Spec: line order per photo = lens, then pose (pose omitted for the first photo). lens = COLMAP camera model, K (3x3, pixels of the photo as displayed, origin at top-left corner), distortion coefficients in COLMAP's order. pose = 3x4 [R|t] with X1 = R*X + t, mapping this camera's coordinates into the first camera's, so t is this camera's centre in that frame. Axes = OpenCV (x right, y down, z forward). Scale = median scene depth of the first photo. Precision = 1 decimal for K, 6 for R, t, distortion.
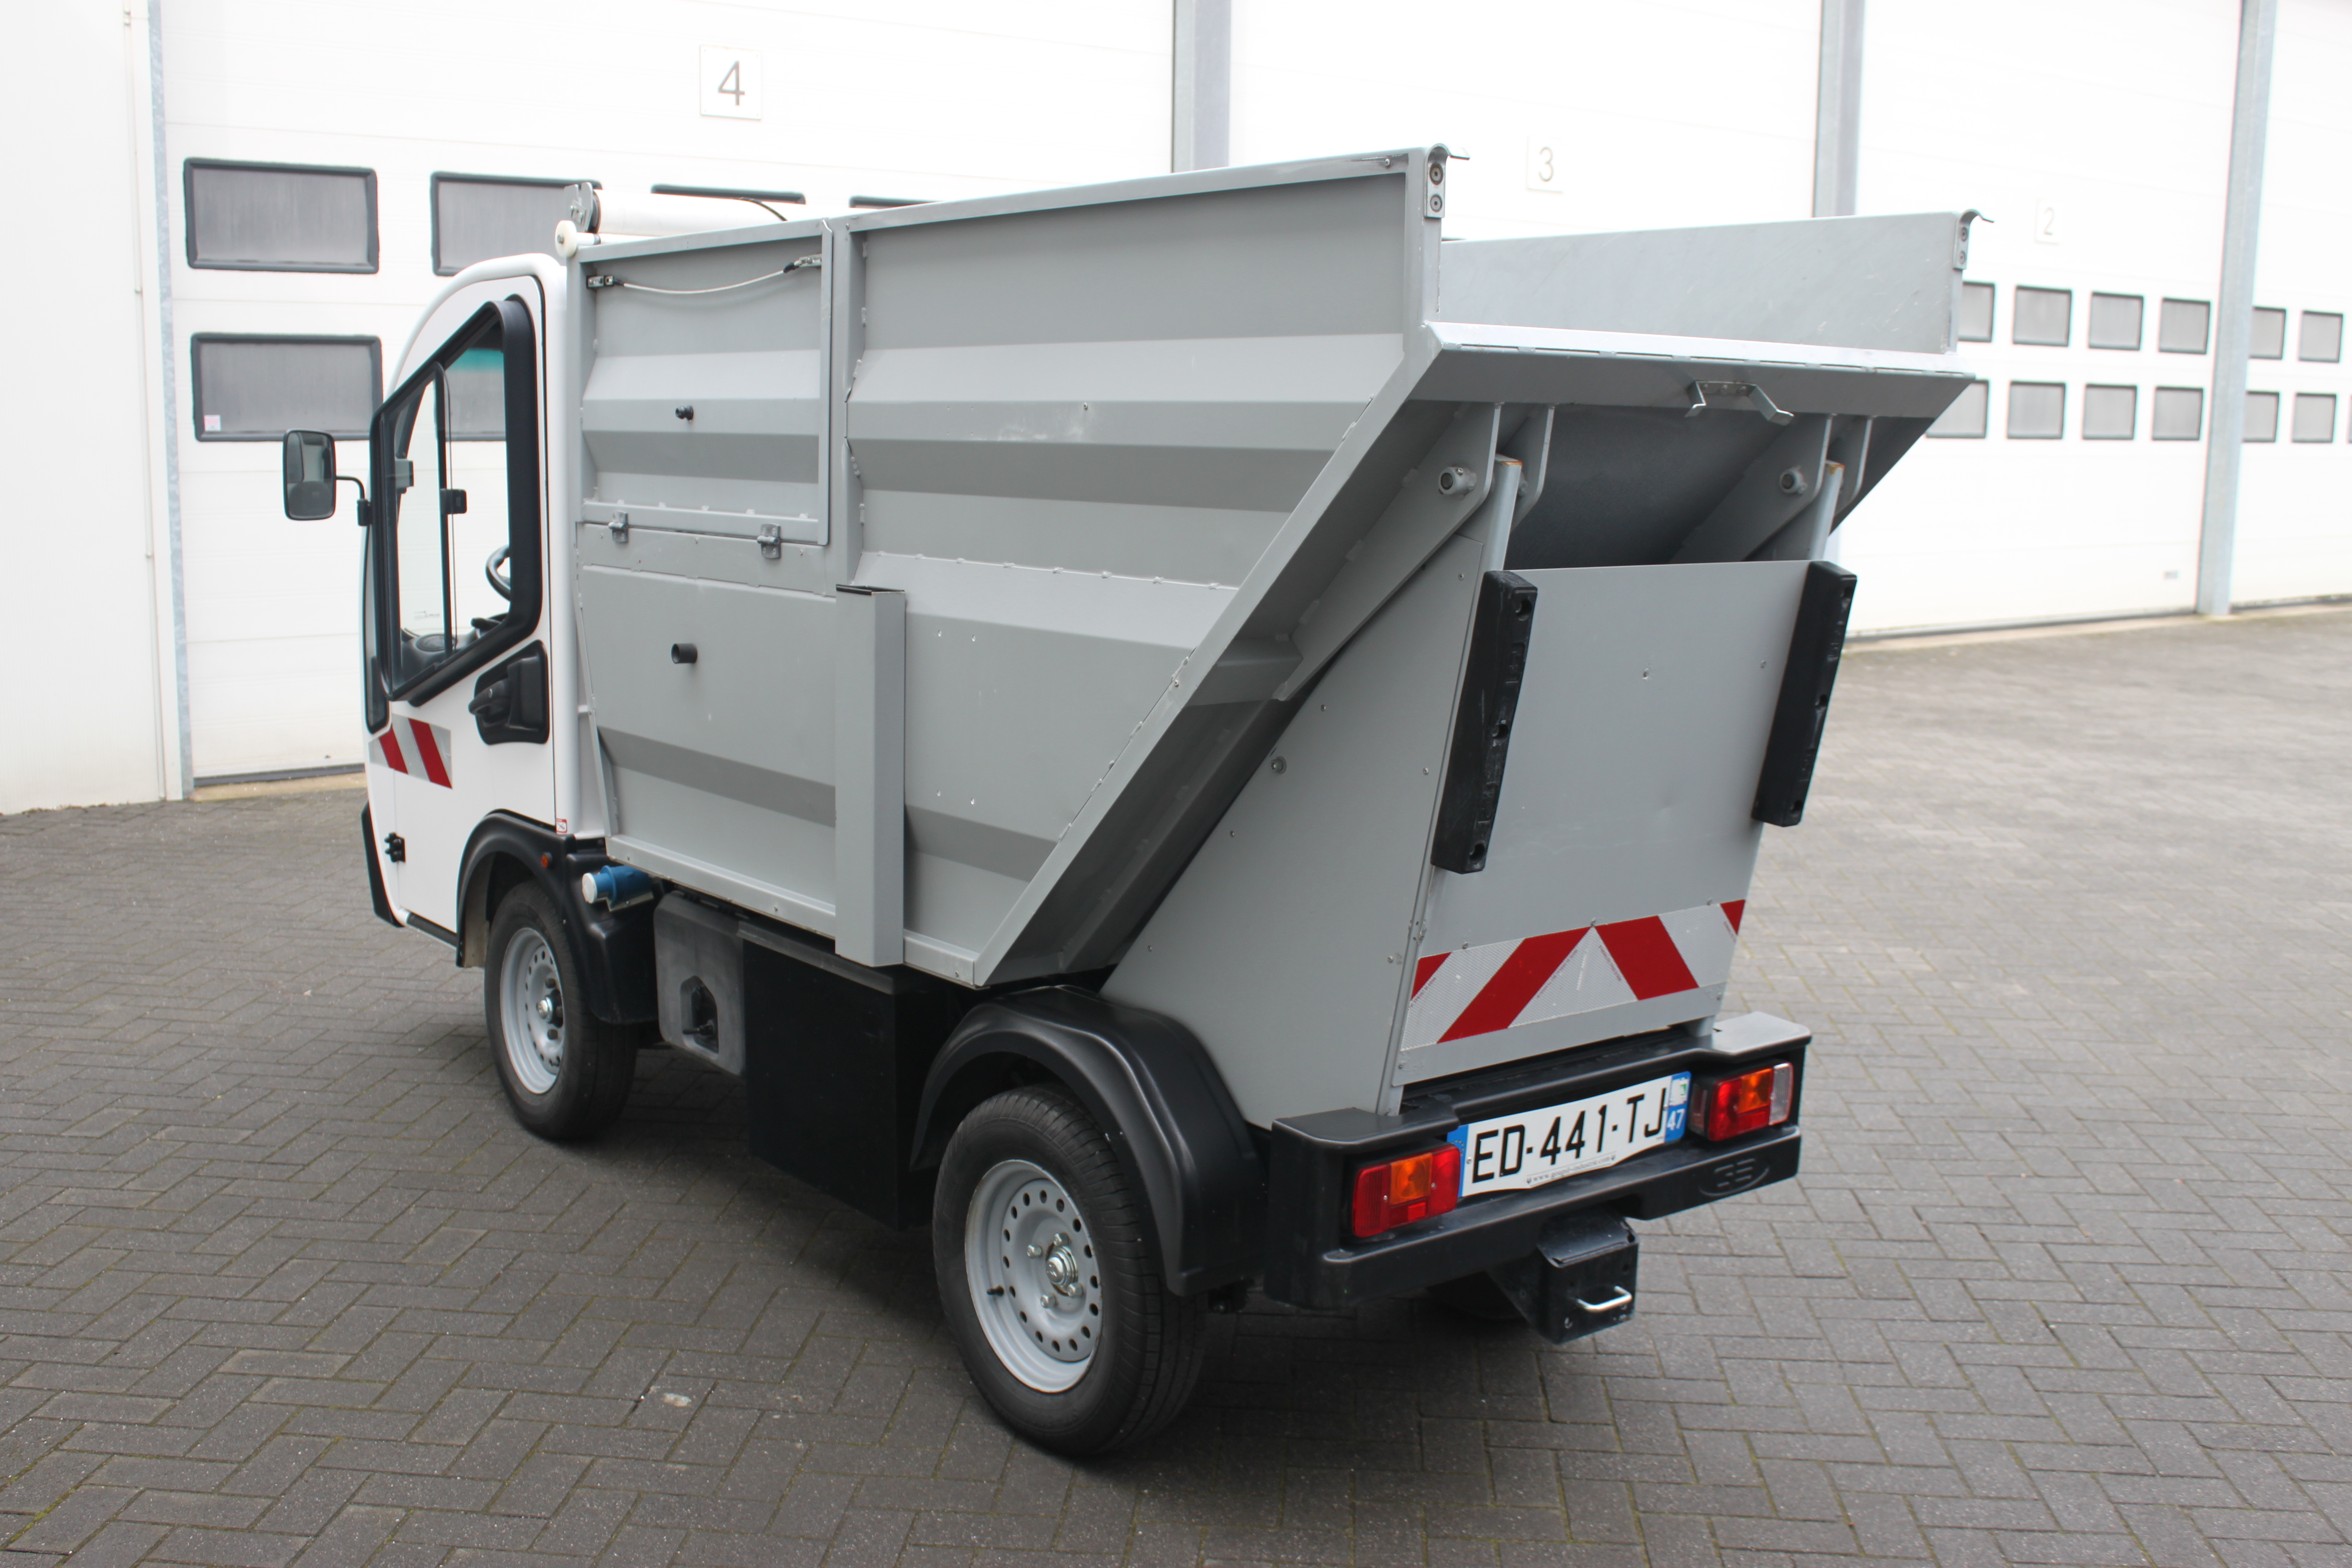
lens RADIAL K [[2375.1, 0, 1156.0], [0, 2375.1, 783.1], [0, 0, 1]] dist [-0.120840, 0.118836]
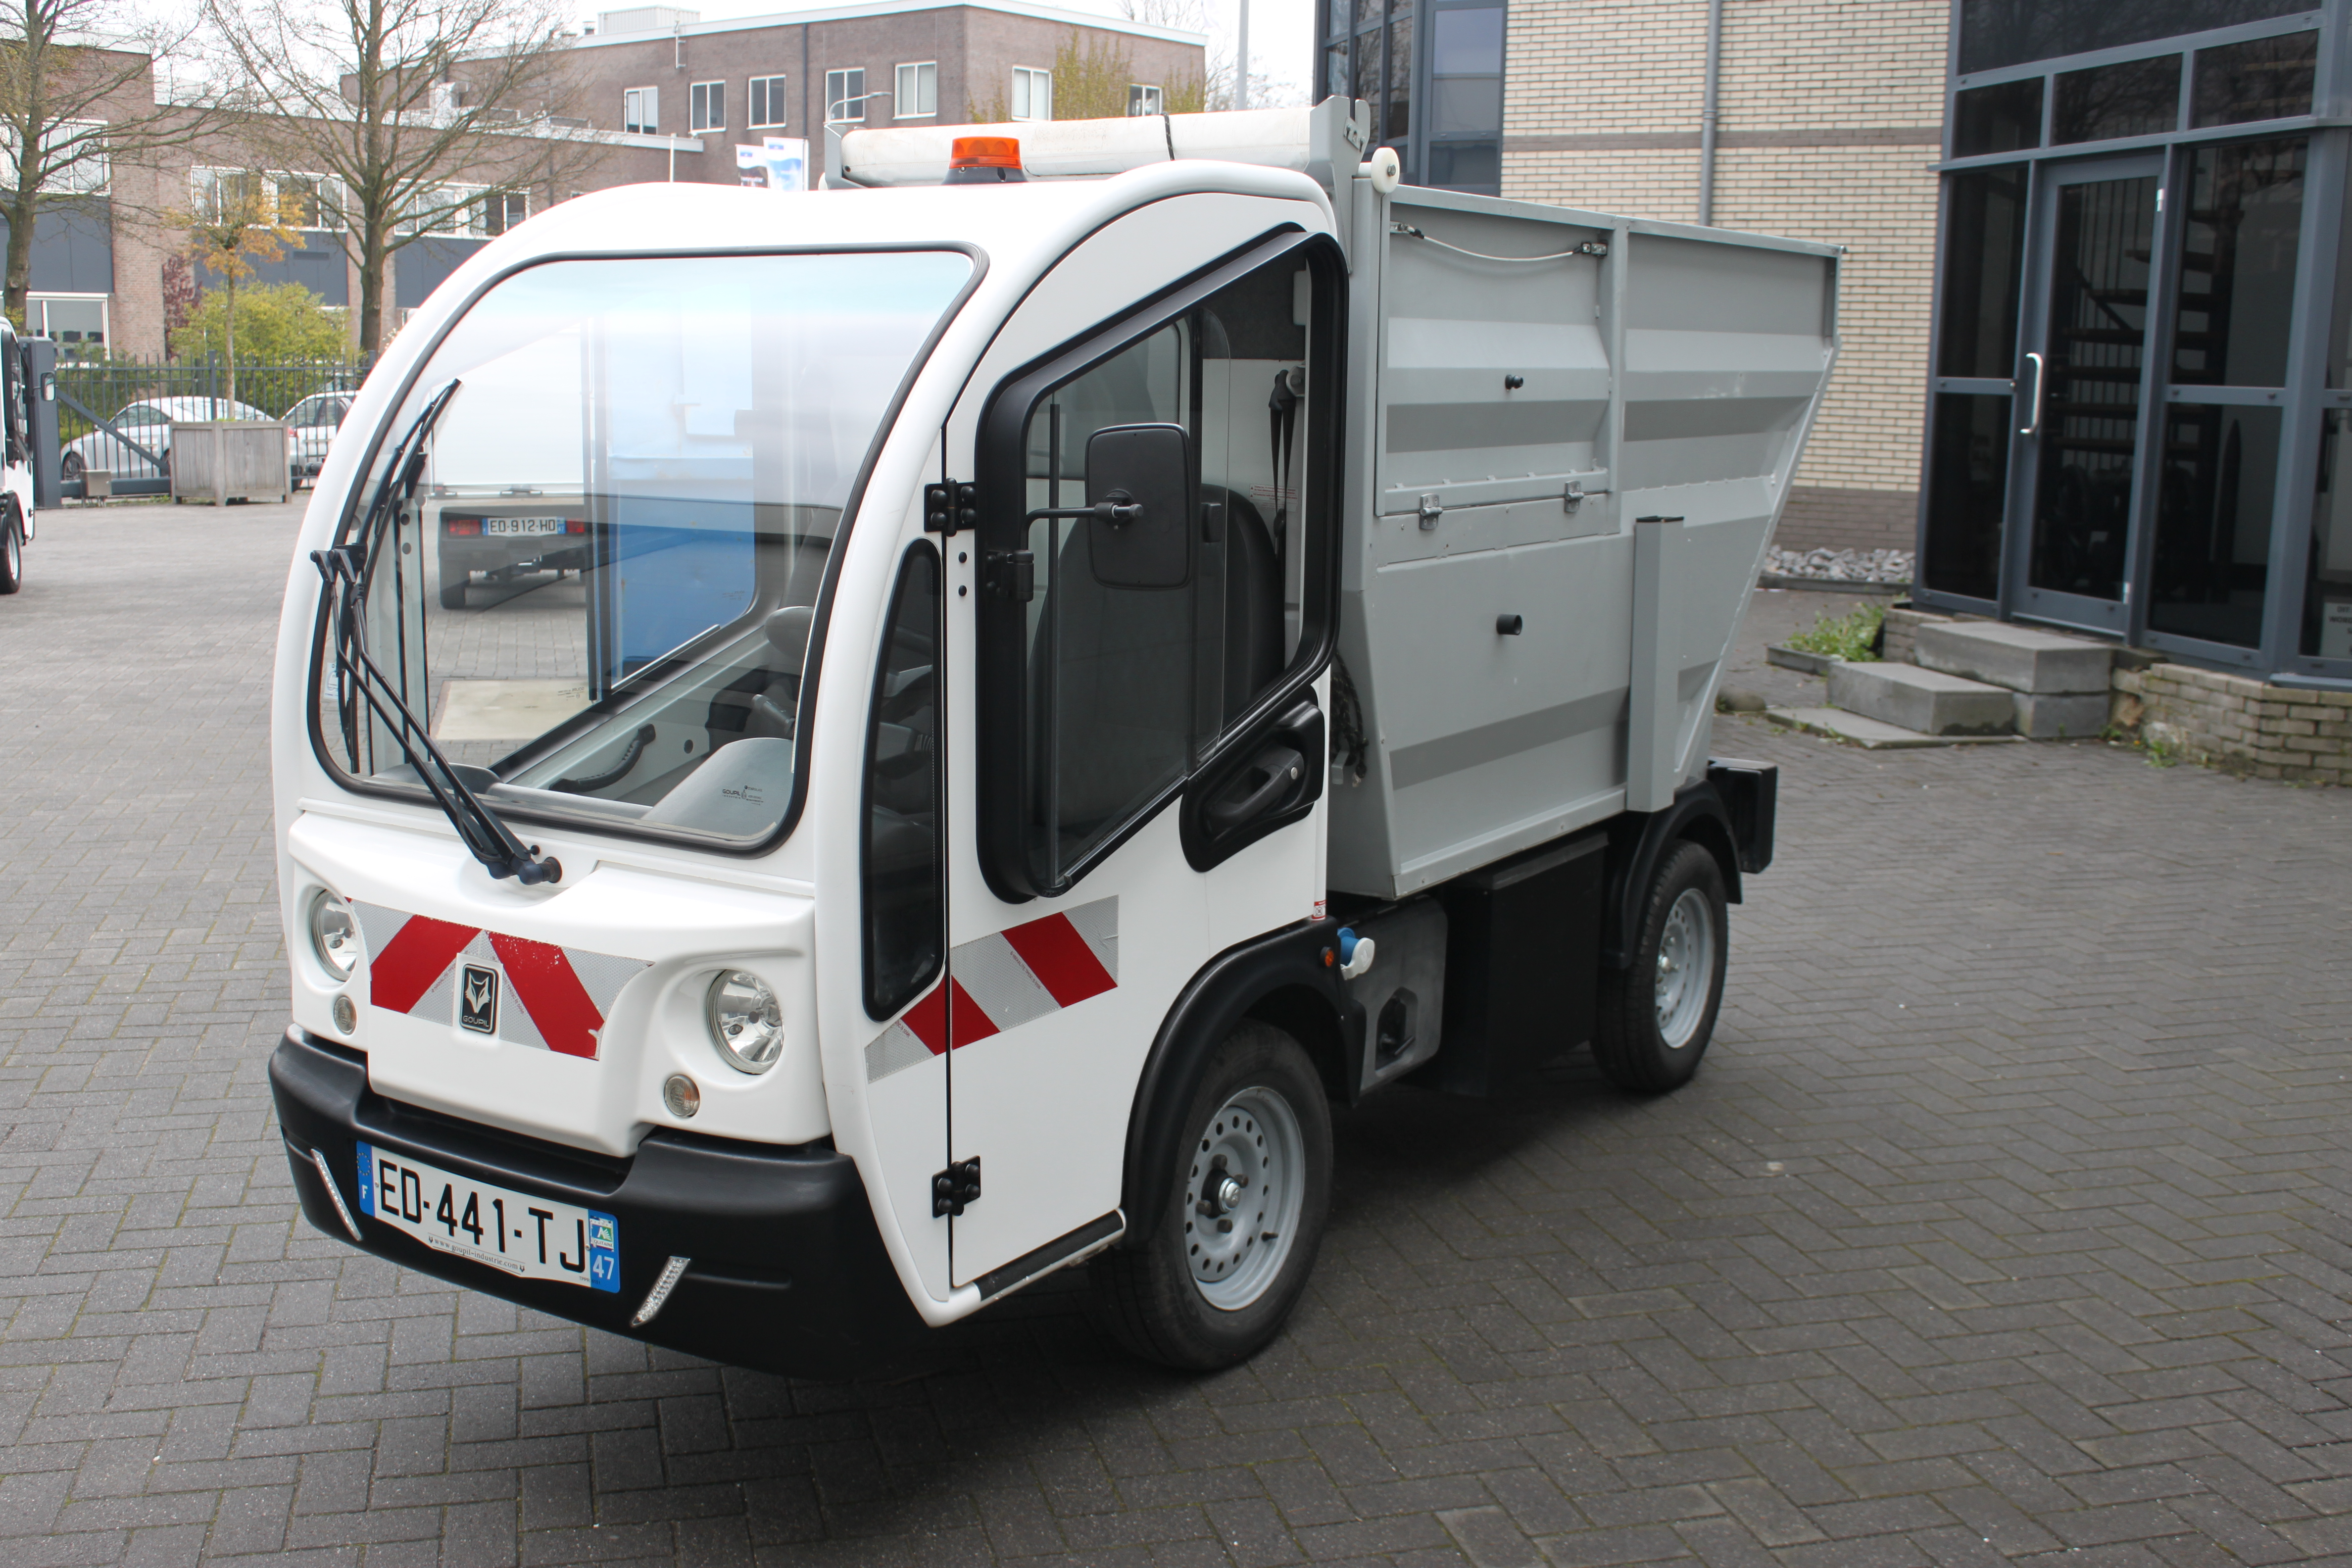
lens RADIAL K [[2499.6, 0, 1176.0], [0, 2499.6, 784.0], [0, 0, 1]] dist [-0.090697, -0.002162]
pose [[-0.341416, -0.178921, 0.922726, -1.142828], [0.126077, 0.964125, 0.233598, -0.255350], [-0.931418, 0.196089, -0.306610, 1.478875]]
